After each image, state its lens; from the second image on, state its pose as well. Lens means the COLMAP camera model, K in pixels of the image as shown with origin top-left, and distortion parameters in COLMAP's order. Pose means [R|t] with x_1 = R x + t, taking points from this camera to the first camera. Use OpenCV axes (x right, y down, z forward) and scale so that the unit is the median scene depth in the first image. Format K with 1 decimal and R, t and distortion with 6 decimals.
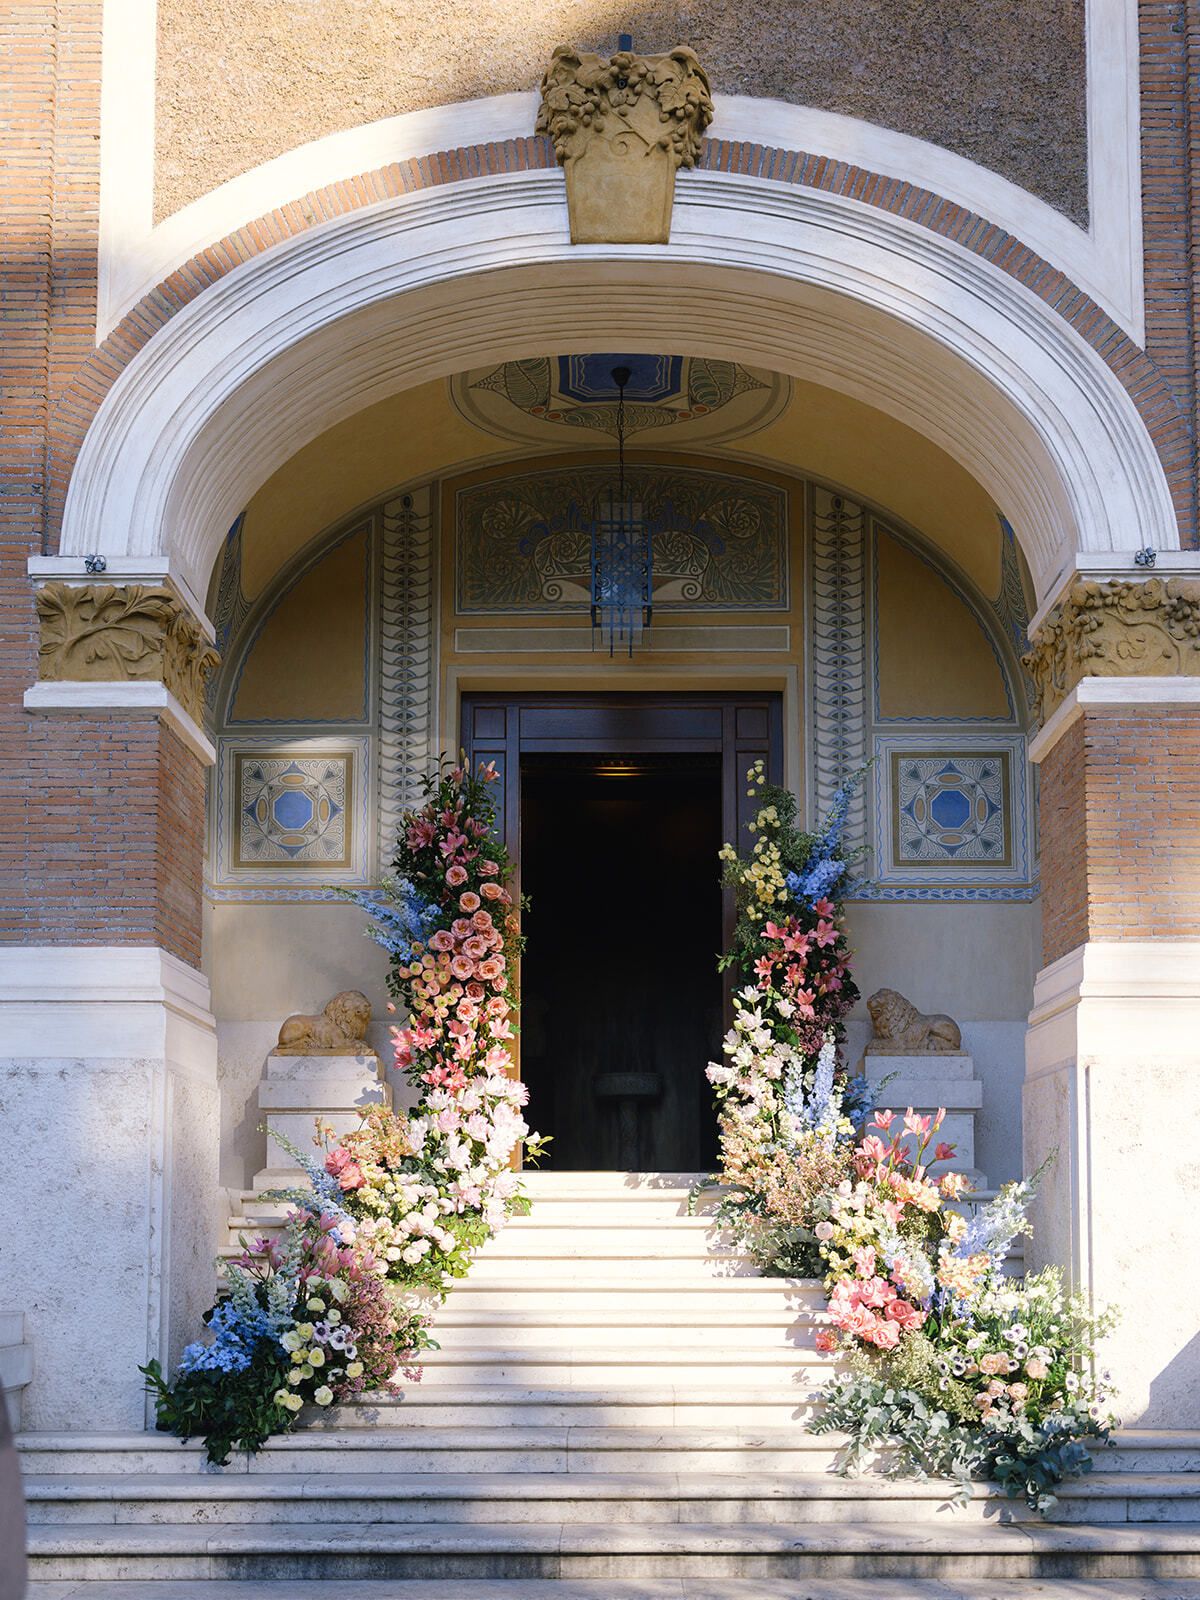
lens RADIAL K [[3136.2, 0, 599.3], [0, 3136.2, 955.3], [0, 0, 1]] dist [-0.045752, -0.157021]
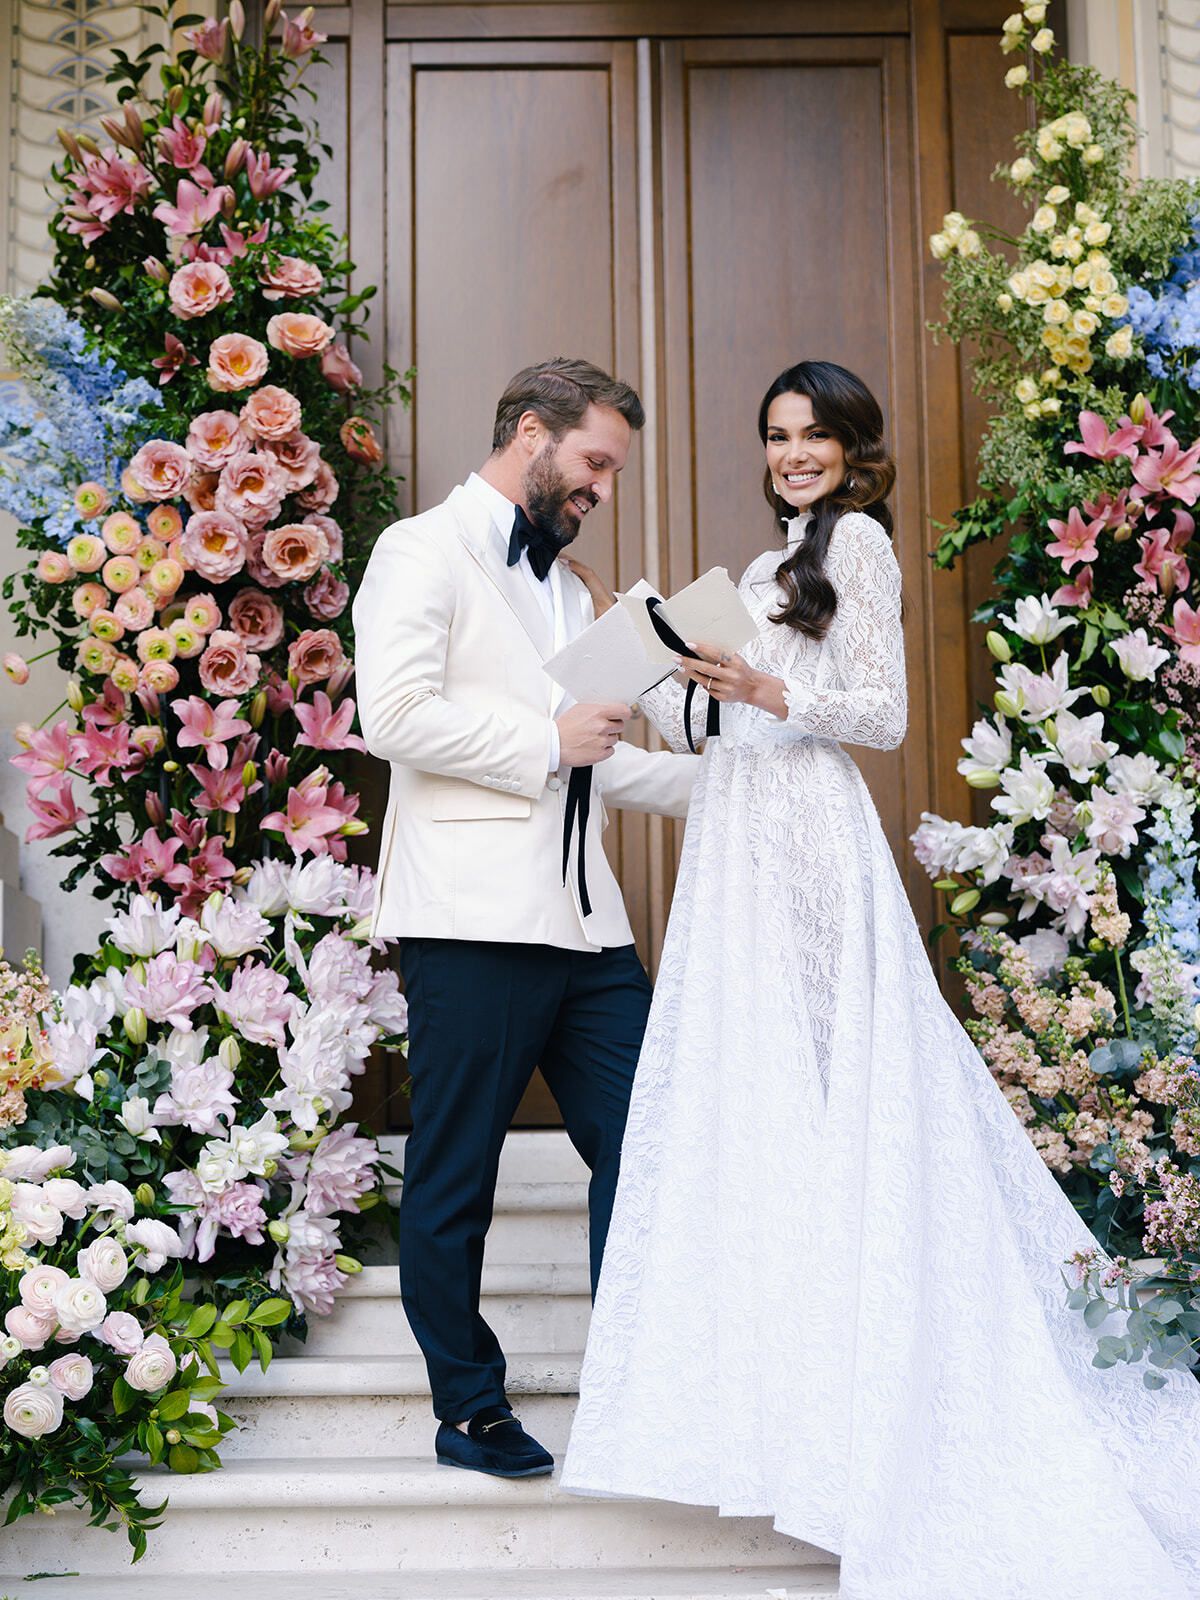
lens RADIAL K [[2885.7, 0, 668.5], [0, 2885.7, 798.6], [0, 0, 1]] dist [0.017306, -0.194110]
pose [[0.998568, -0.007462, 0.052980, -0.010848], [0.009094, 0.999489, -0.030631, 0.042959], [-0.052724, 0.031069, 0.998126, 0.689573]]
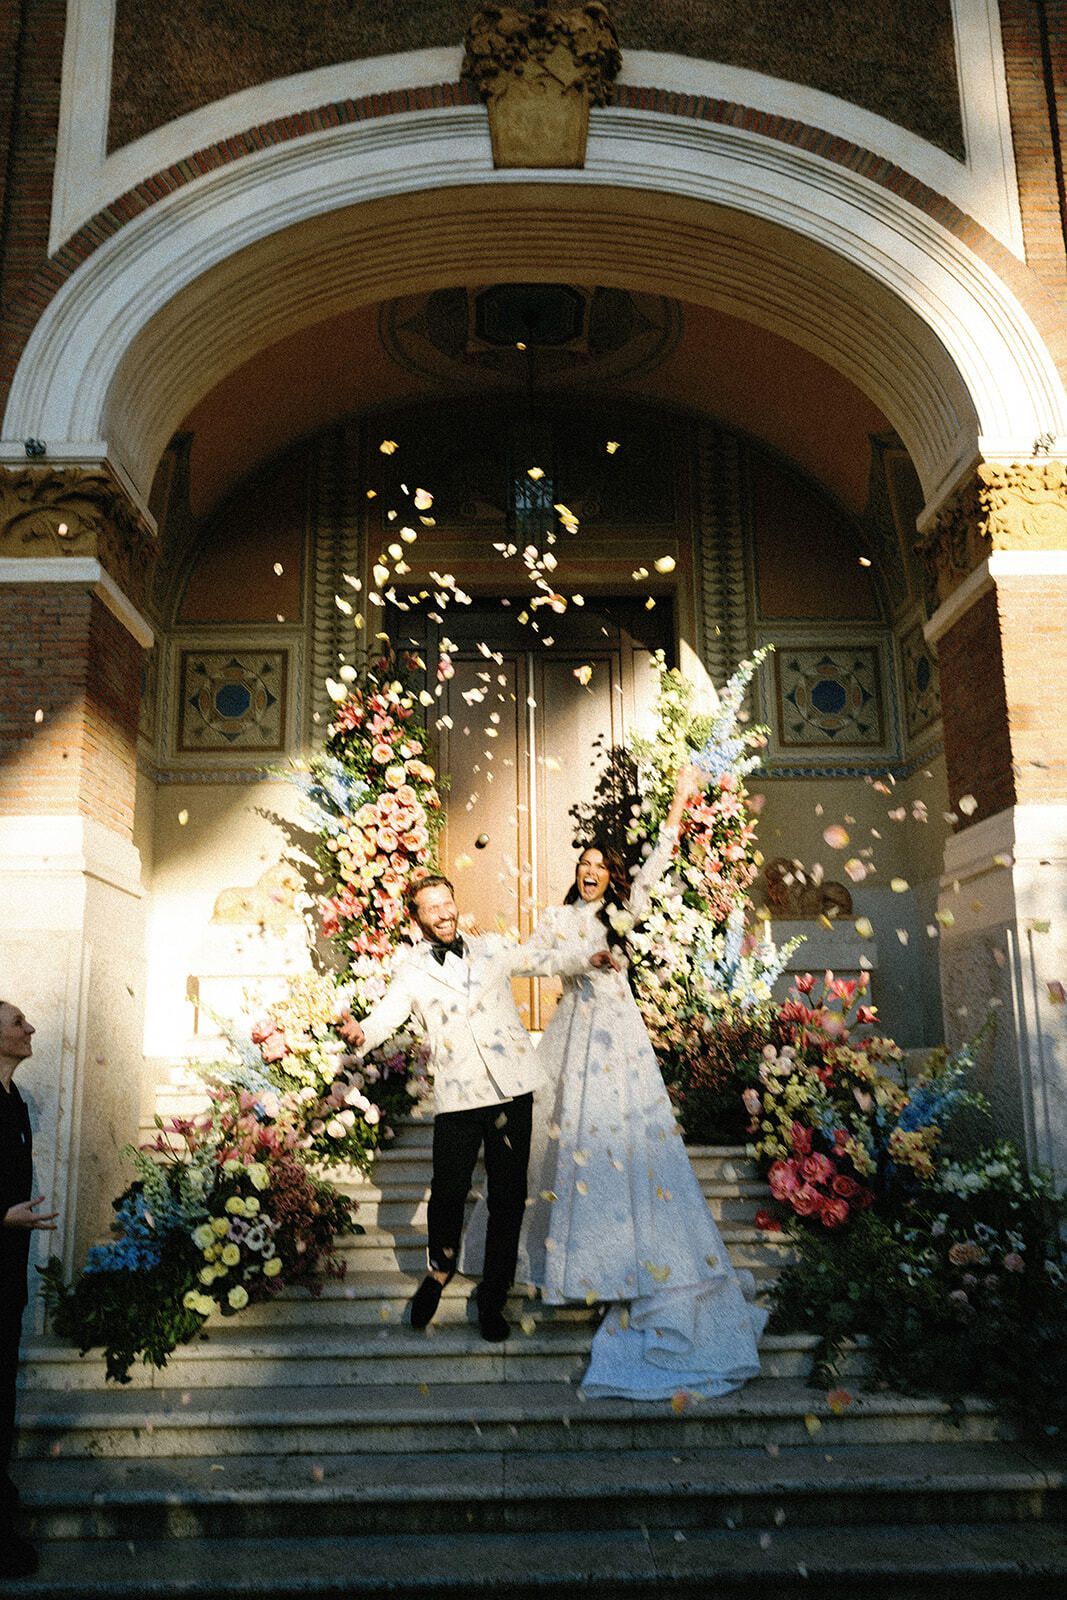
lens RADIAL K [[1423.2, 0, 549.3], [0, 1423.2, 722.1], [0, 0, 1]] dist [-0.017068, -0.006005]
pose [[0.996559, 0.003202, 0.082821, -0.029896], [0.005508, 0.994486, -0.104729, 0.015359], [-0.082700, 0.104825, 0.991046, 0.527249]]
